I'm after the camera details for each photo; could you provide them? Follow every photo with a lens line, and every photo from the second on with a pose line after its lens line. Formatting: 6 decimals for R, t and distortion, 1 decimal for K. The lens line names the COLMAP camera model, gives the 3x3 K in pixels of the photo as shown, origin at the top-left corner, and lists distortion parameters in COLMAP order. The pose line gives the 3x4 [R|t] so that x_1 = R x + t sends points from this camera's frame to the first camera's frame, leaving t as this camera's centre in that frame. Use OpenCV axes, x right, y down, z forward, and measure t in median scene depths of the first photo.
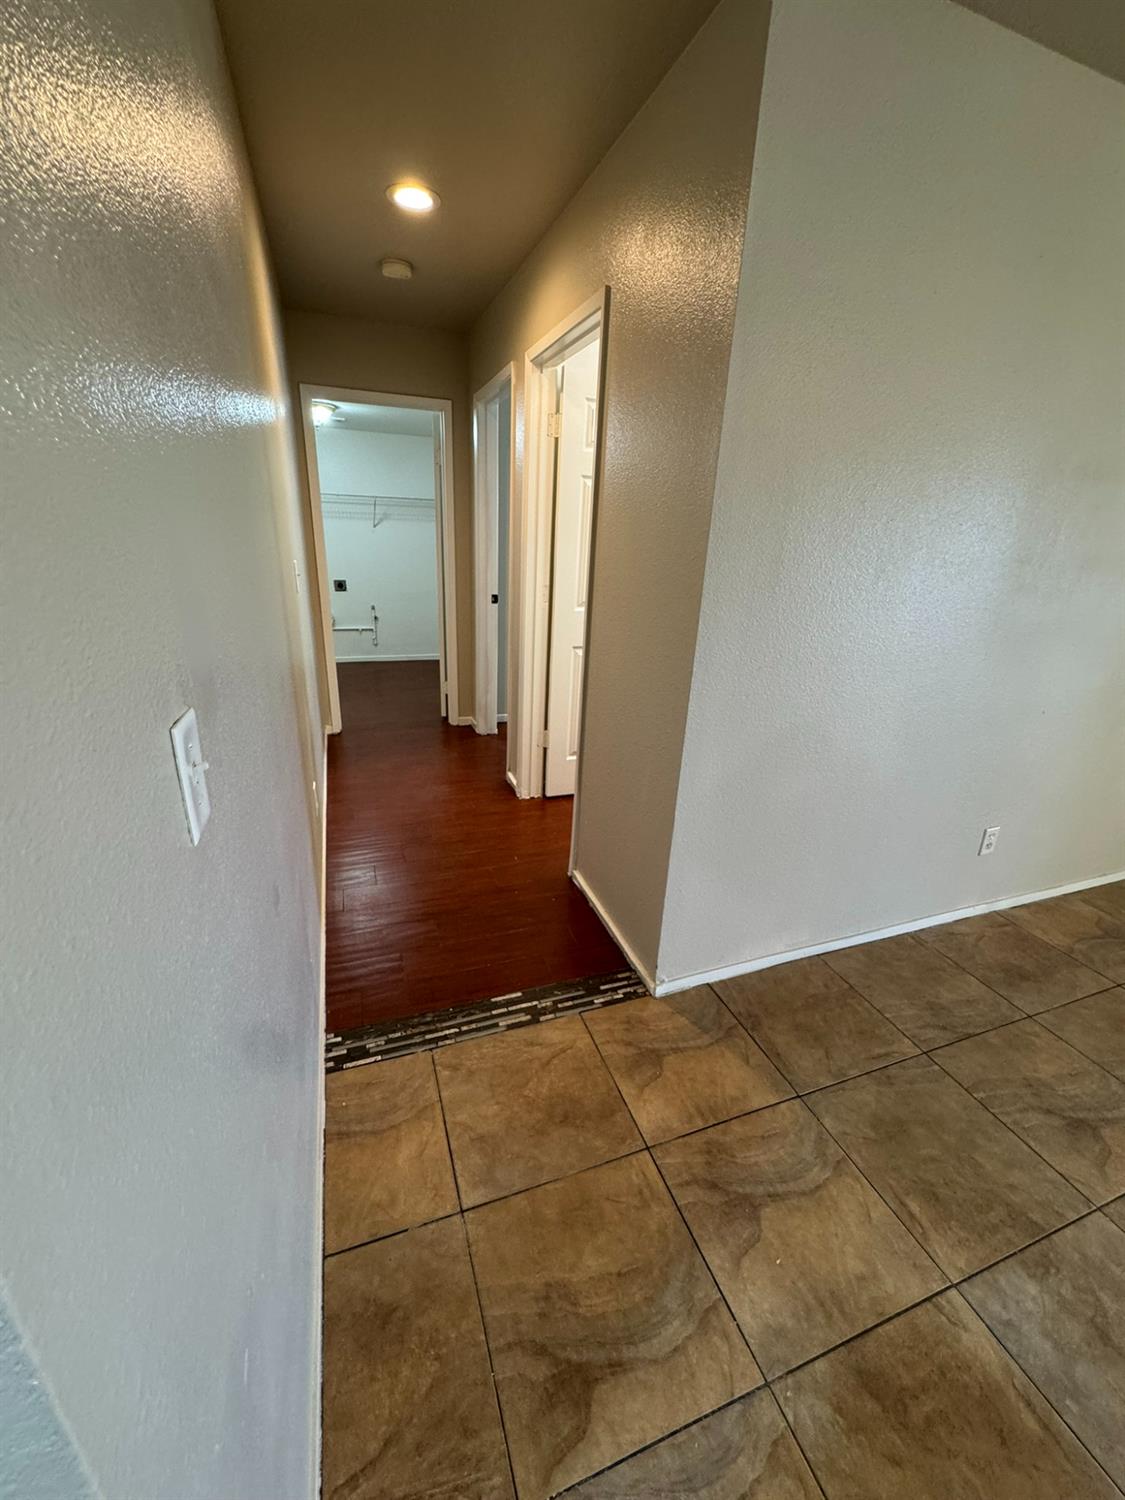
lens RADIAL K [[596.1, 0, 554.7], [0, 596.1, 748.2], [0, 0, 1]] dist [-0.000996, 0.000322]
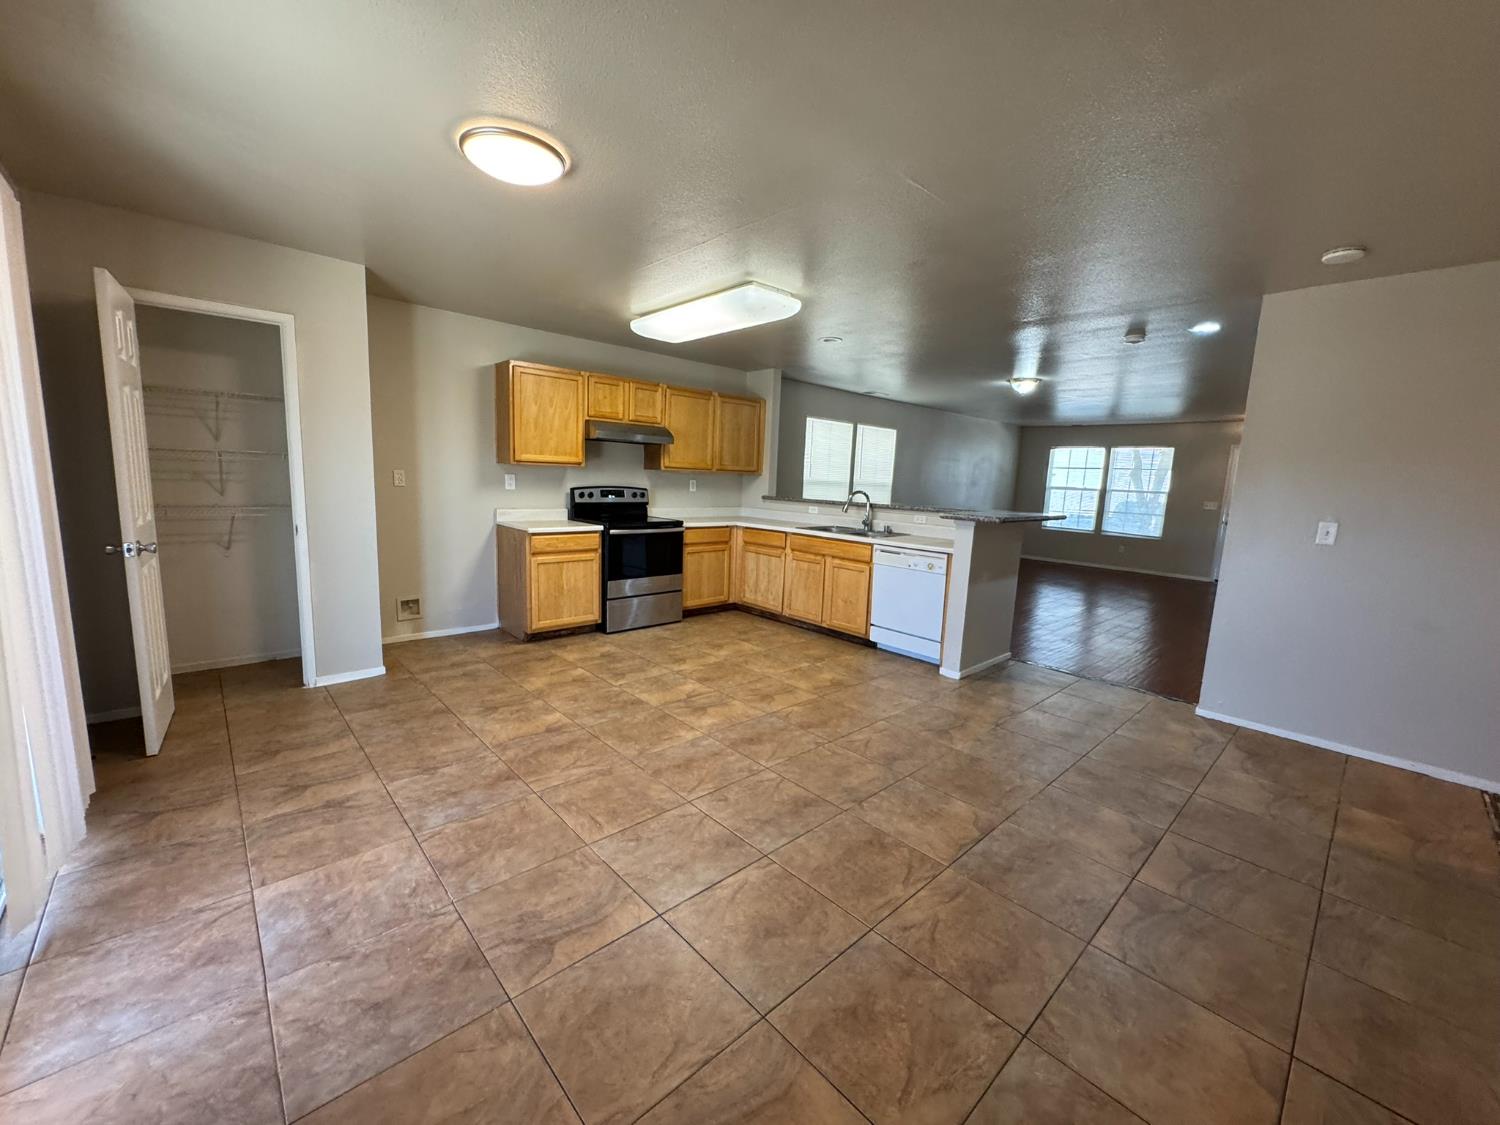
lens RADIAL K [[599.3, 0, 748.0], [0, 599.3, 564.8], [0, 0, 1]] dist [-0.002910, 0.000154]
pose [[-0.914167, -0.019614, -0.404864, 2.418788], [-0.213130, 0.872866, 0.438953, -0.361816], [0.344782, 0.487565, -0.802125, 1.403047]]
